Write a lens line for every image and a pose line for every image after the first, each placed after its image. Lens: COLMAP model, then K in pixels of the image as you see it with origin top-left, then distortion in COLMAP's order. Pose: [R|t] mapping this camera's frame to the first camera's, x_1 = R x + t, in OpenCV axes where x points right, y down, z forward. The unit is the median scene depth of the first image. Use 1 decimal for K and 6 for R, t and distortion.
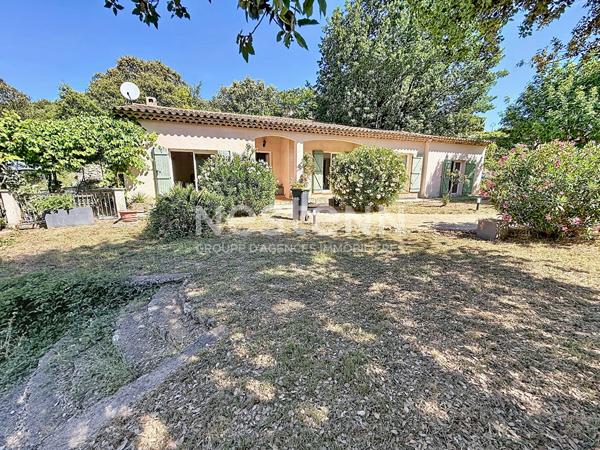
lens RADIAL K [[238.0, 0, 300.0], [0, 238.0, 225.0], [0, 0, 1]] dist [-0.001346, -0.000143]
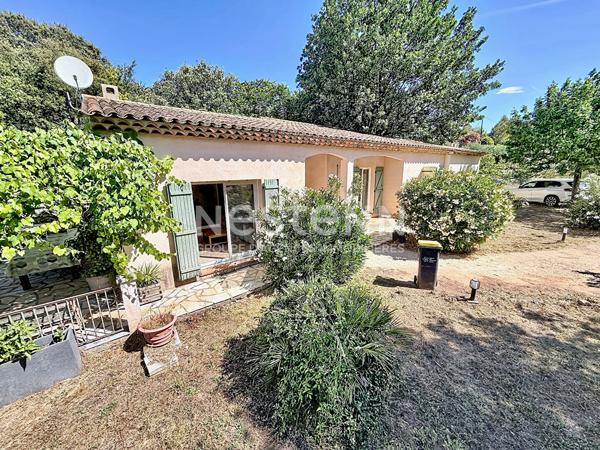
lens RADIAL K [[238.0, 0, 300.0], [0, 238.0, 225.0], [0, 0, 1]] dist [-0.001346, -0.000143]
pose [[0.961859, -0.076842, 0.262530, -0.448220], [0.069527, 0.996892, 0.037057, -0.215408], [-0.264561, -0.017390, 0.964212, 0.354289]]
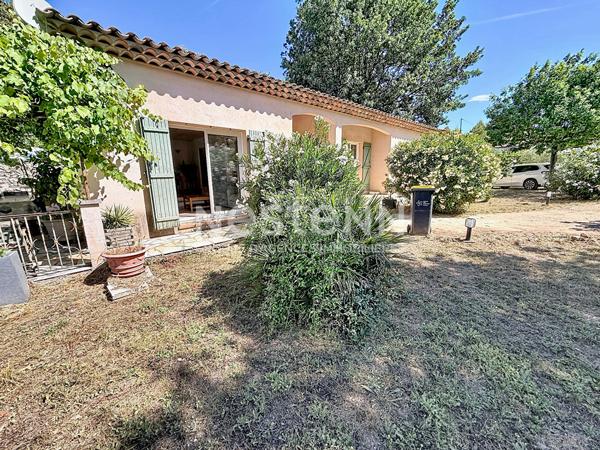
lens RADIAL K [[238.0, 0, 300.0], [0, 238.0, 225.0], [0, 0, 1]] dist [-0.001346, -0.000143]
pose [[0.945293, -0.082533, 0.315610, -0.451056], [0.079328, 0.996583, 0.023012, -0.075407], [-0.316431, 0.003284, 0.948610, 0.390869]]
